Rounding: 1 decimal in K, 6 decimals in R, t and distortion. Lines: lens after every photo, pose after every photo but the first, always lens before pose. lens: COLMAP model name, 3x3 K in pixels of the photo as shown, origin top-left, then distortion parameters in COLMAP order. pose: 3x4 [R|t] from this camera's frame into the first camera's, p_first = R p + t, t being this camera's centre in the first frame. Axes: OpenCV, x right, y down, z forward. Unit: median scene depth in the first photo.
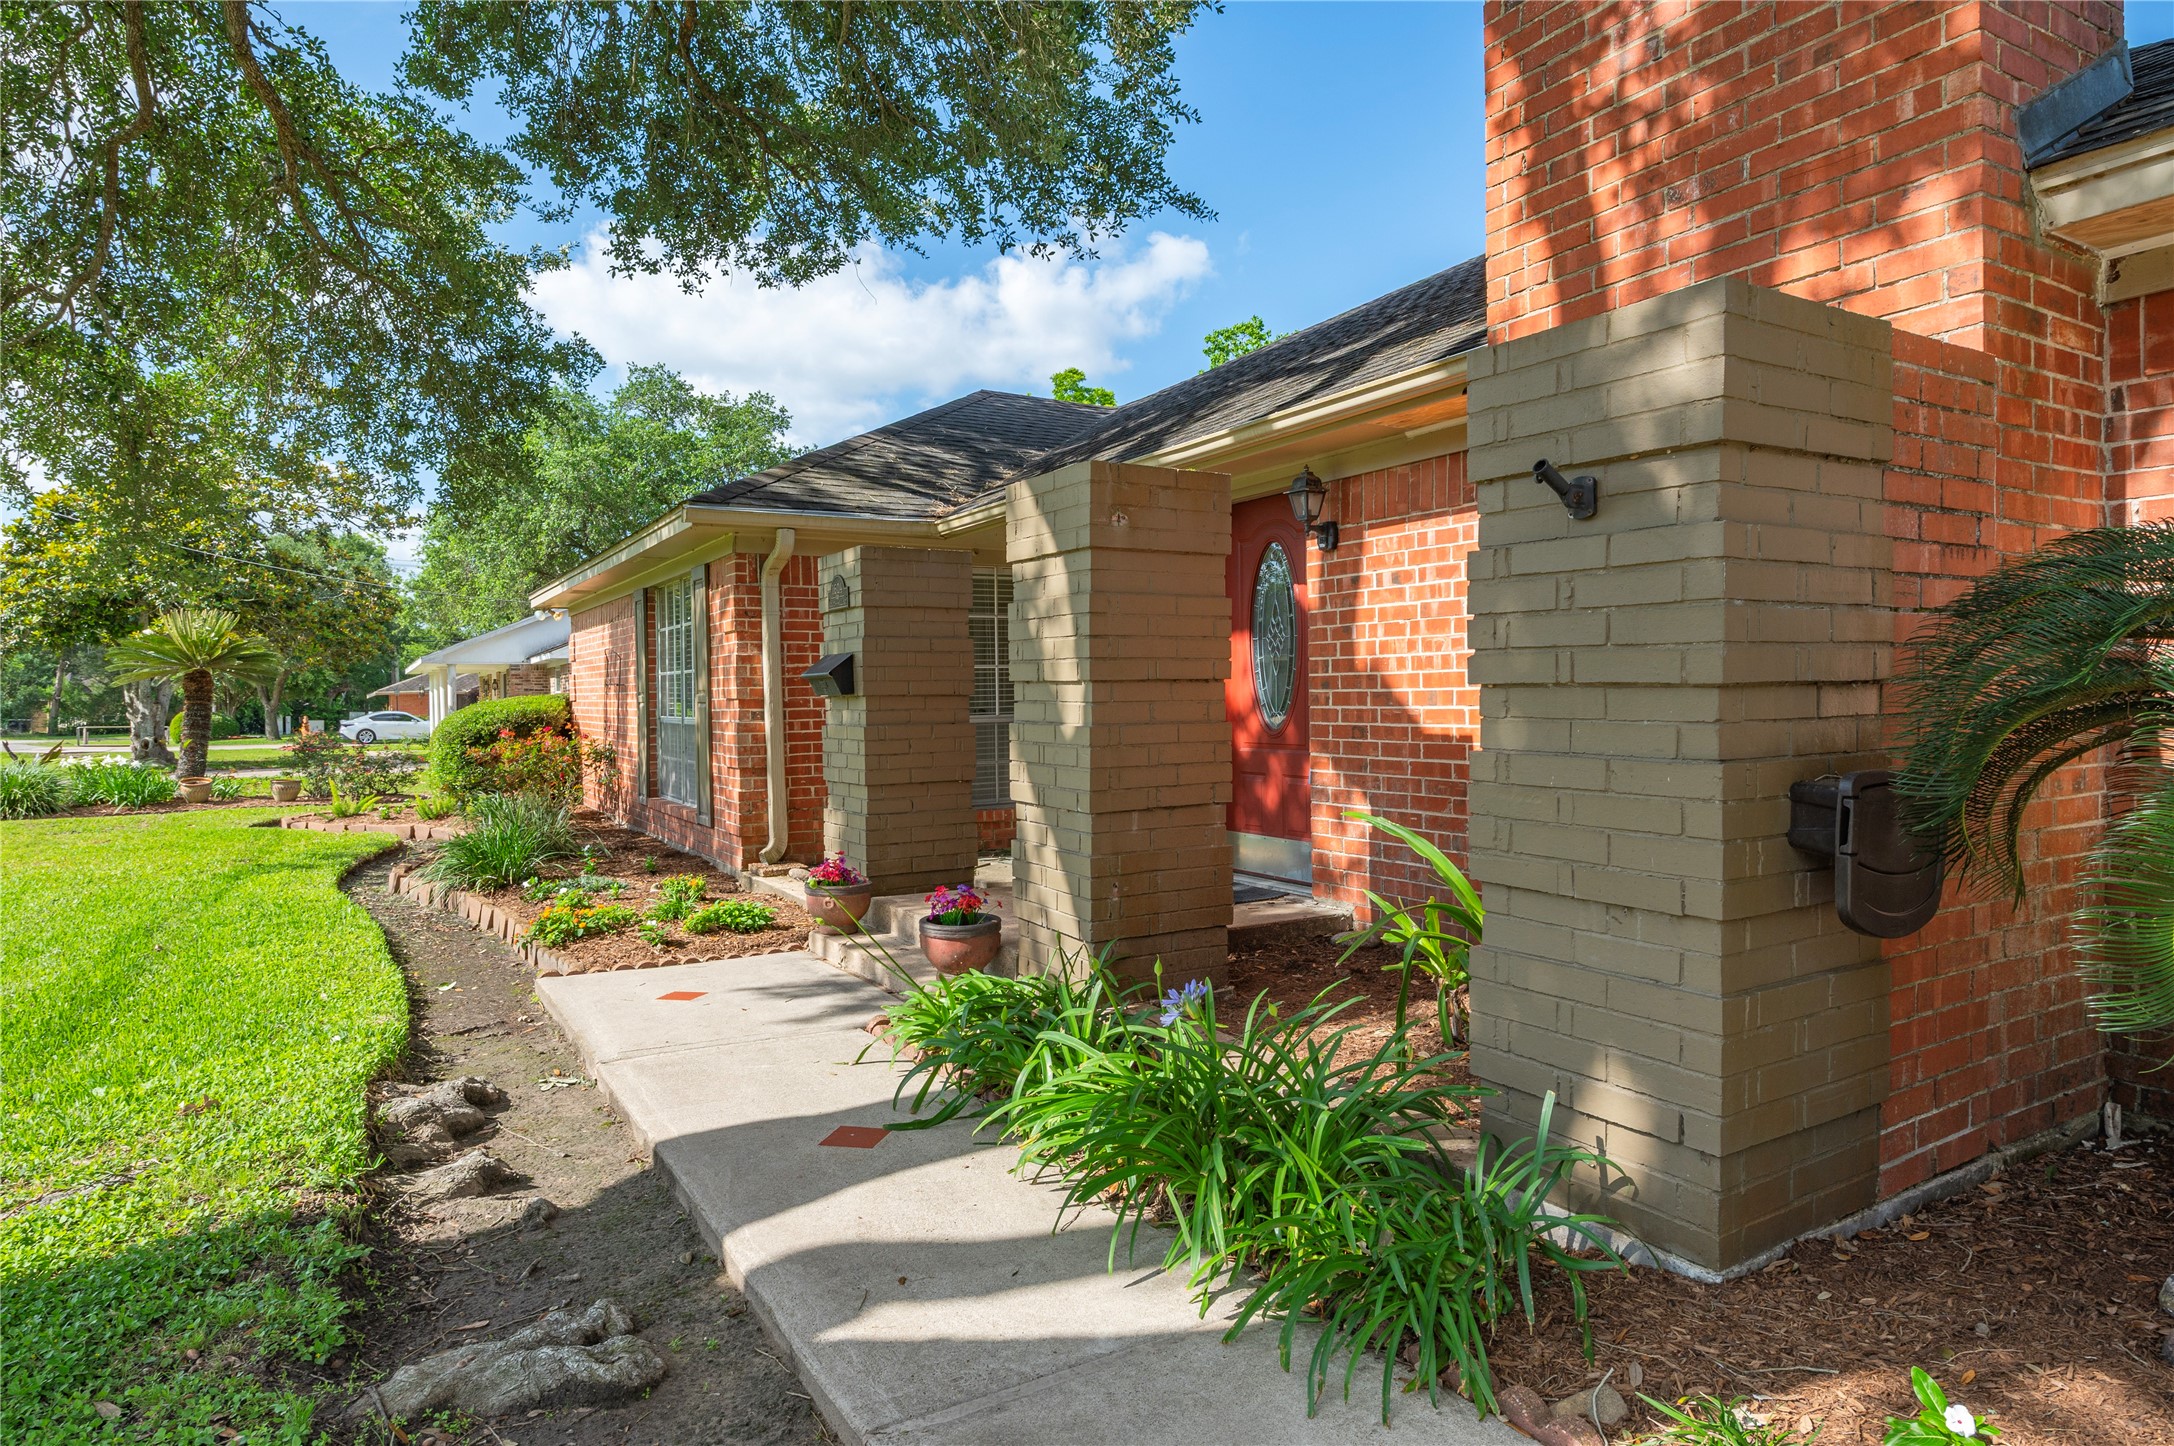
lens RADIAL K [[1225.4, 0, 1087.0], [0, 1225.4, 723.0], [0, 0, 1]] dist [-0.020119, -0.001064]
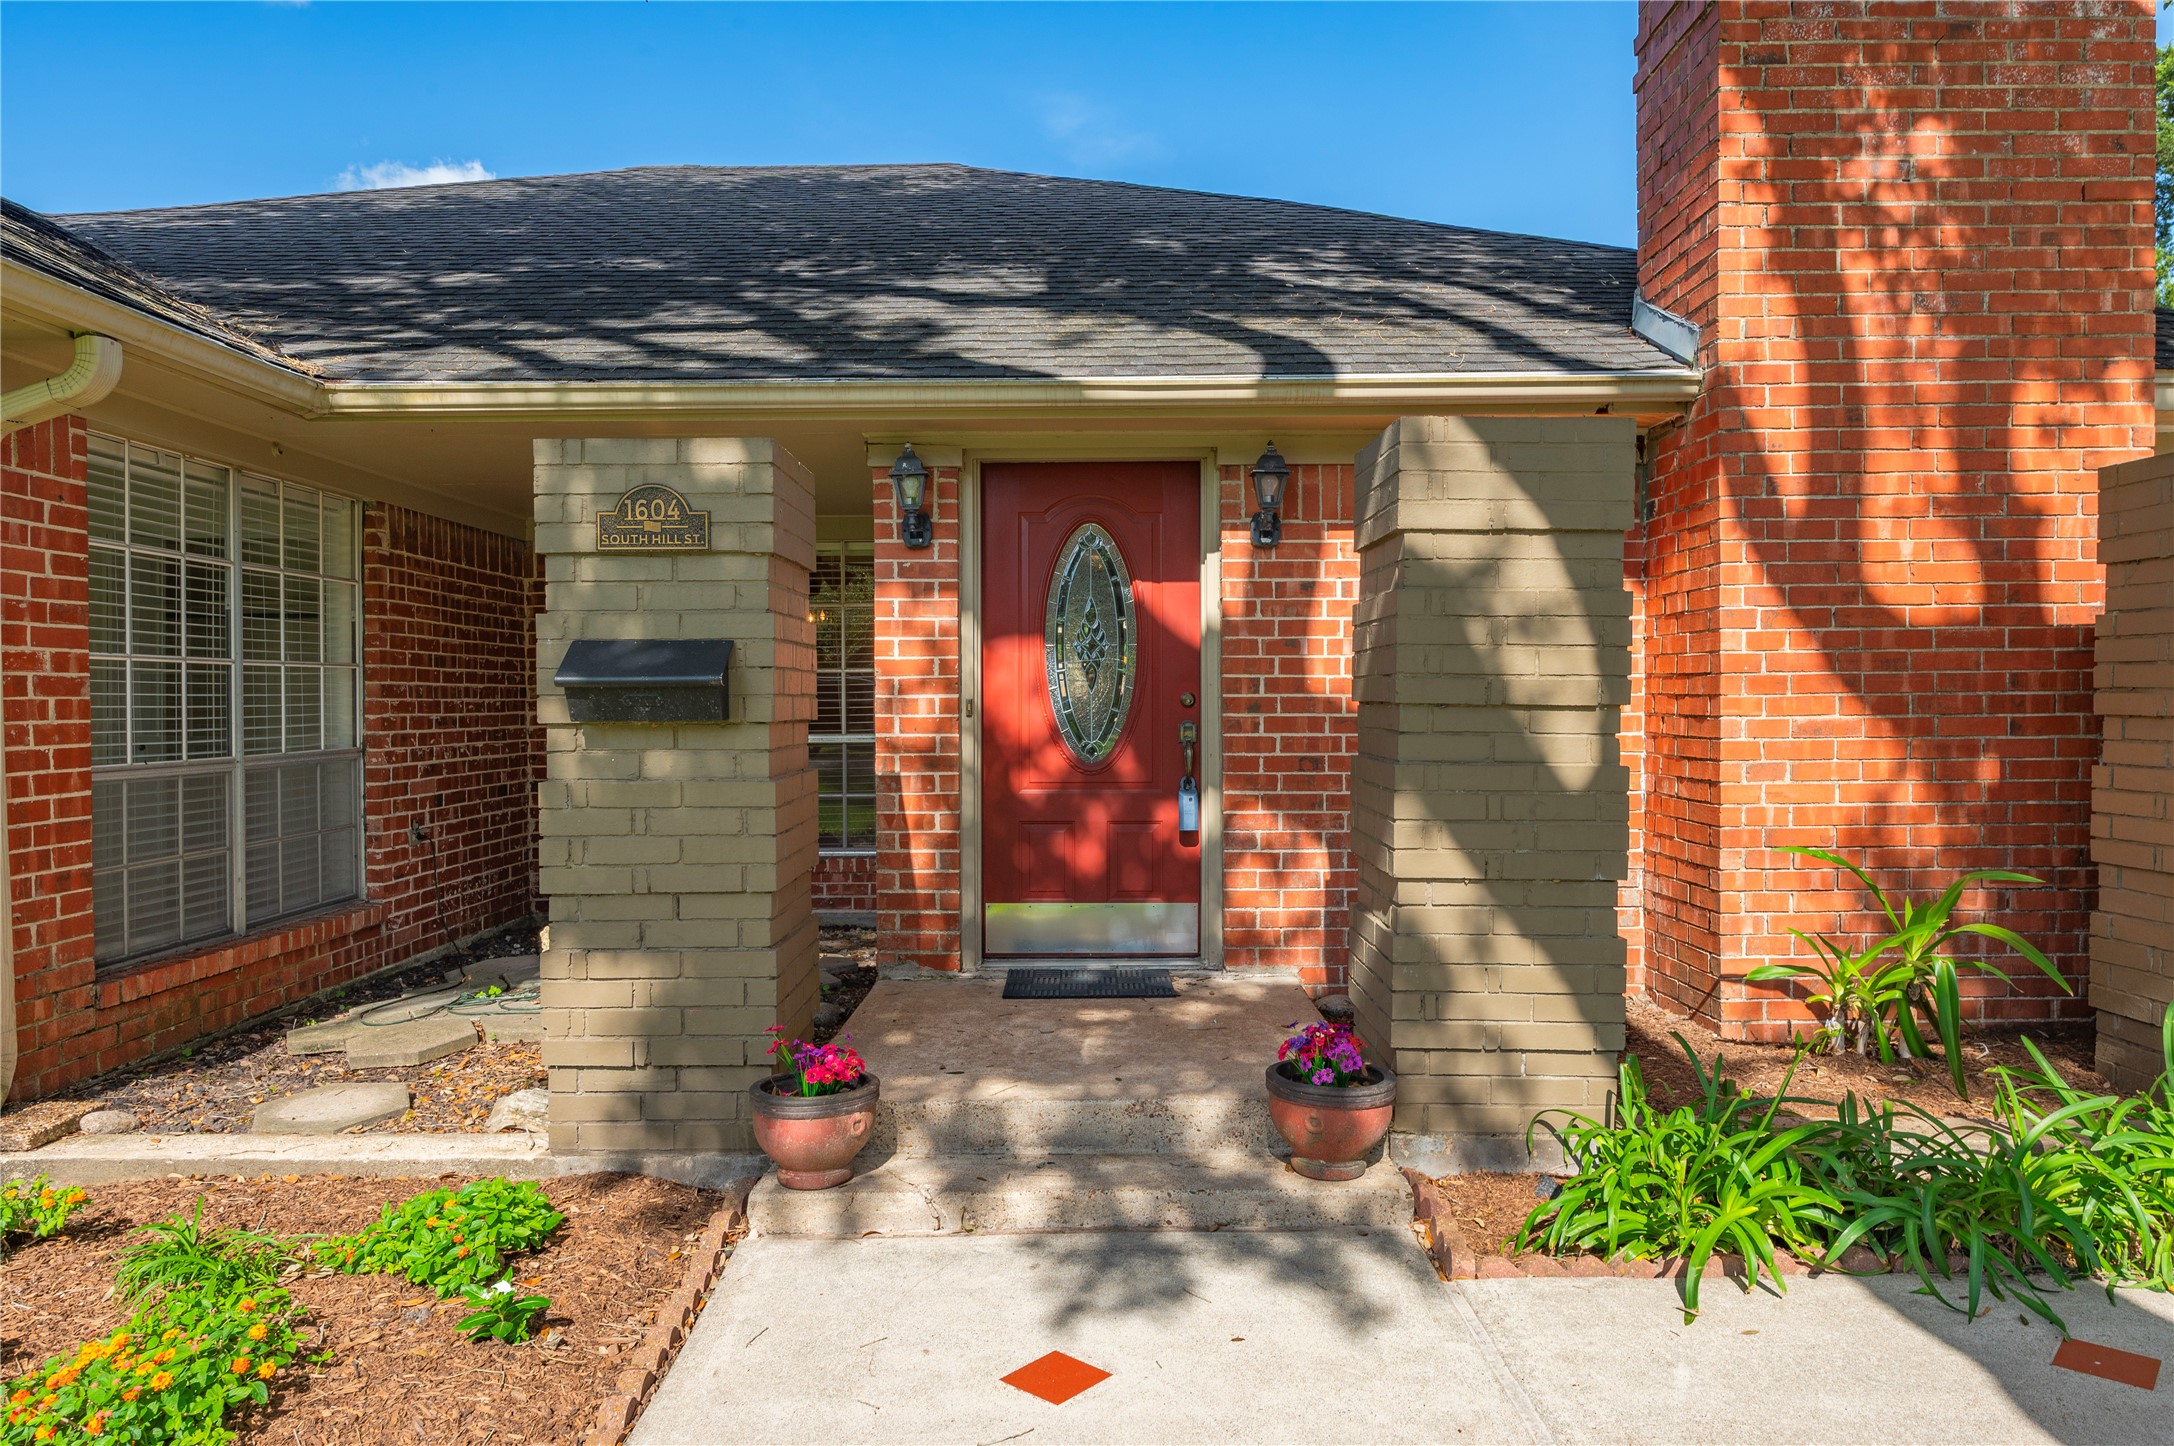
lens RADIAL K [[1408.4, 0, 957.0], [0, 1408.4, 723.3], [0, 0, 1]] dist [0.002589, 0.000630]
pose [[0.489206, -0.009927, 0.872112, -1.067555], [0.022504, 0.999746, -0.001244, -0.035343], [-0.871878, 0.020235, 0.489306, 1.031172]]
